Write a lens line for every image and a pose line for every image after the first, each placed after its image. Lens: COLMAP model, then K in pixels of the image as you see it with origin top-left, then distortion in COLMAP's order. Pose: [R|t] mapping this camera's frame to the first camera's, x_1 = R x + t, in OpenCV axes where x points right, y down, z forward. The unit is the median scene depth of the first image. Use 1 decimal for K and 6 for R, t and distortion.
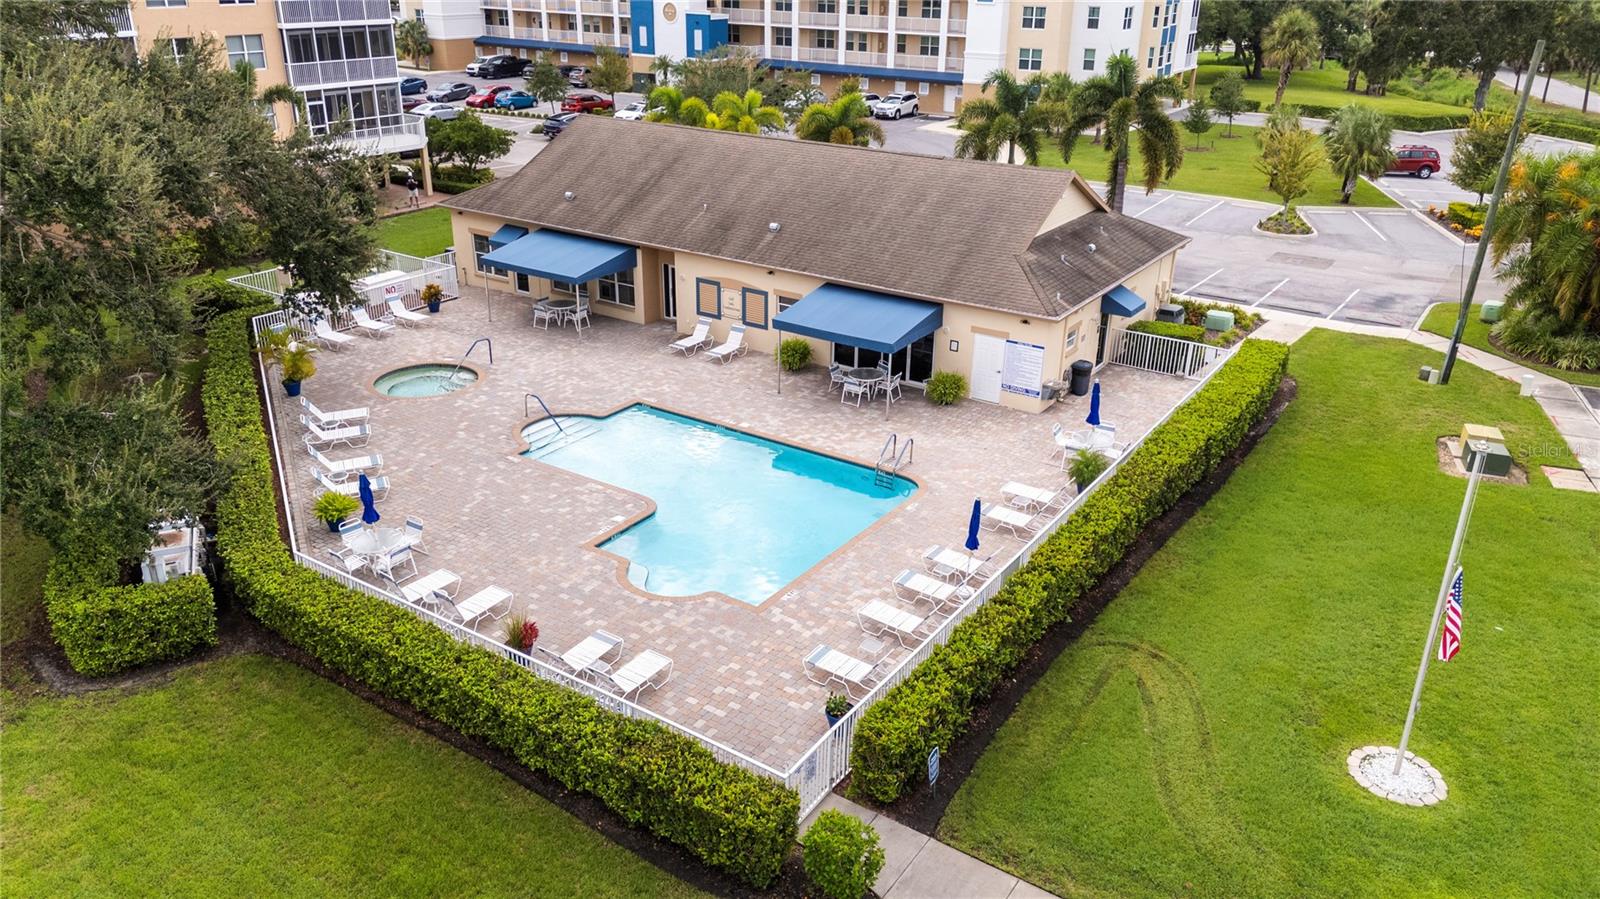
lens RADIAL K [[1163.2, 0, 800.0], [0, 1163.2, 449.5], [0, 0, 1]] dist [0.046165, -0.002235]
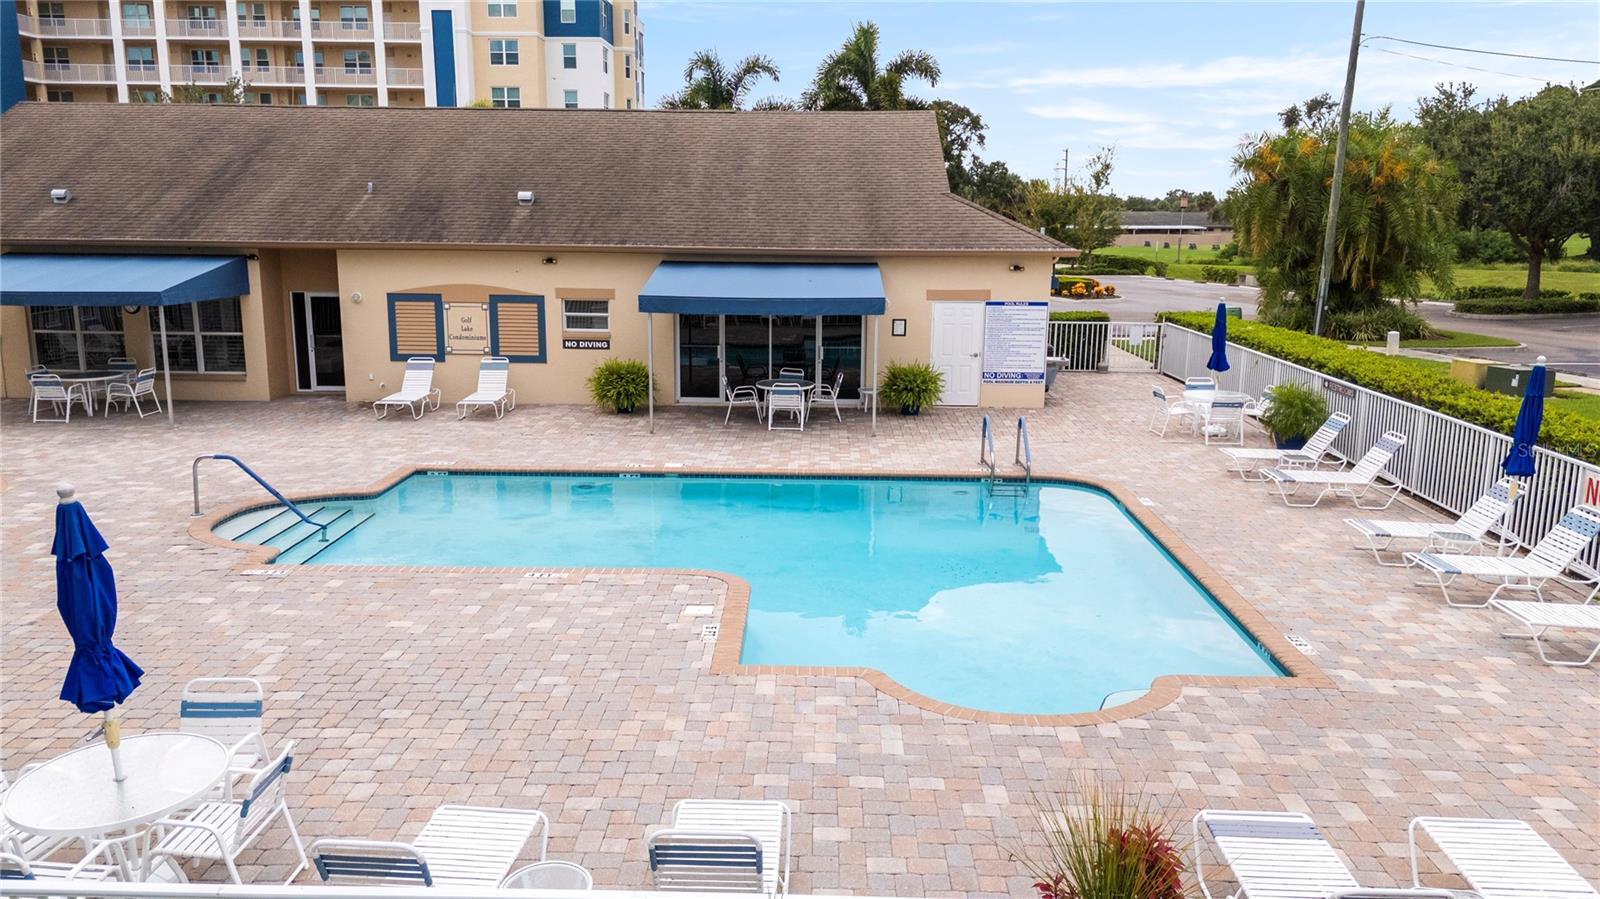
lens RADIAL K [[1163.2, 0, 800.0], [0, 1163.2, 449.5], [0, 0, 1]] dist [0.046165, -0.002235]
pose [[0.851437, -0.111919, 0.512375, -0.223907], [0.207661, 0.969061, -0.133405, 0.045472], [-0.481593, 0.219987, 0.848336, 0.441826]]
